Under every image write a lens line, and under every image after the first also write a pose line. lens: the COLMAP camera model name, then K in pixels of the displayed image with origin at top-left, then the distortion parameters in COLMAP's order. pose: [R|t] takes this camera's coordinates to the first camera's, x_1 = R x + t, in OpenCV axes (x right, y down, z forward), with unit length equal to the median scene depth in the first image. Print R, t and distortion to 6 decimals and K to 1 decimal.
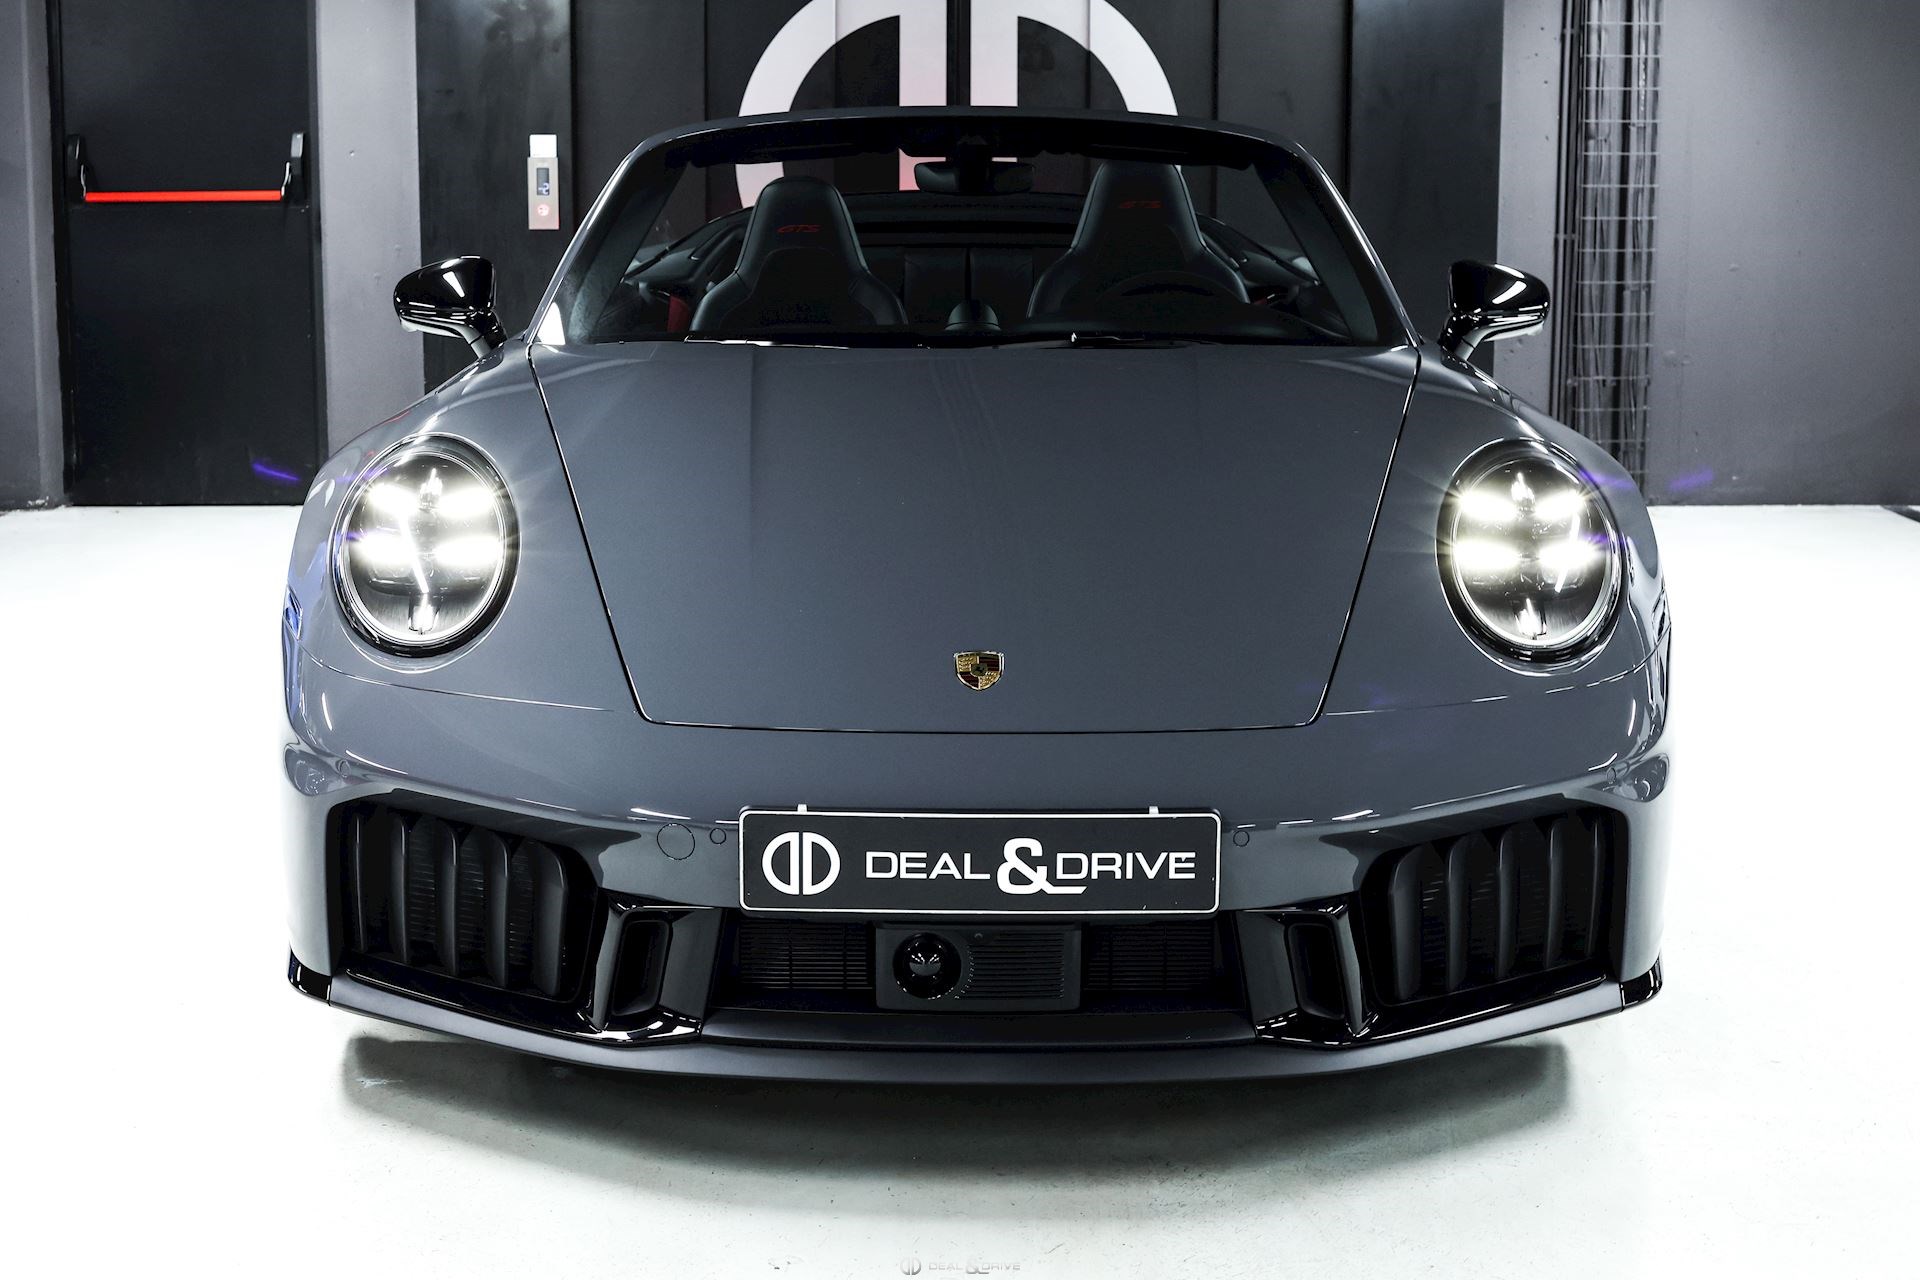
lens RADIAL K [[2777.0, 0, 960.0], [0, 2777.0, 640.0], [0, 0, 1]] dist [-0.080261, 0.090511]
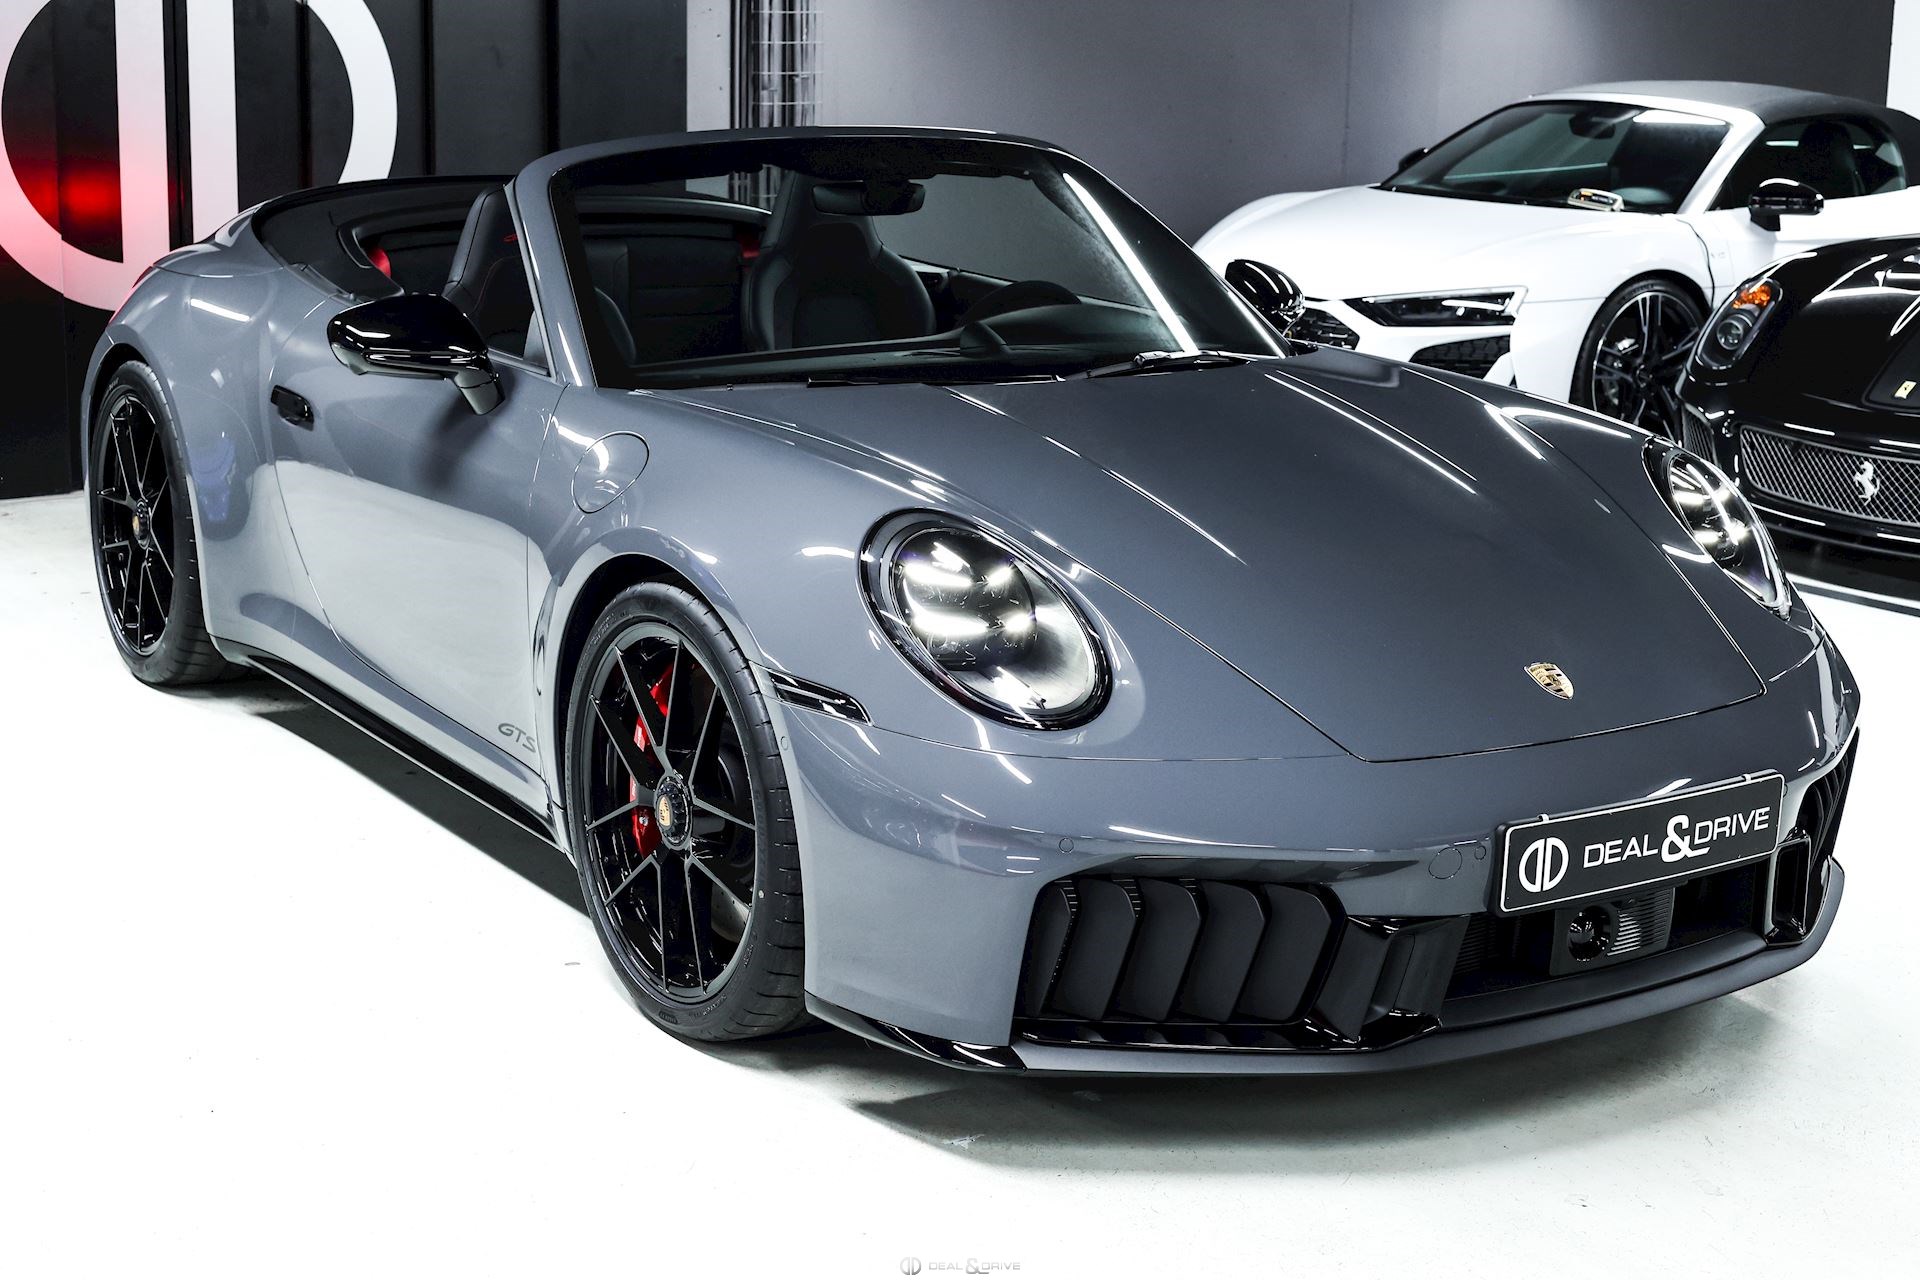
lens RADIAL K [[2777.0, 0, 960.0], [0, 2777.0, 640.0], [0, 0, 1]] dist [-0.080261, 0.090511]
pose [[0.836297, -0.111346, 0.536851, -0.840025], [0.085153, 0.993658, 0.073440, -0.114879], [-0.541624, -0.015703, 0.840474, 0.148913]]
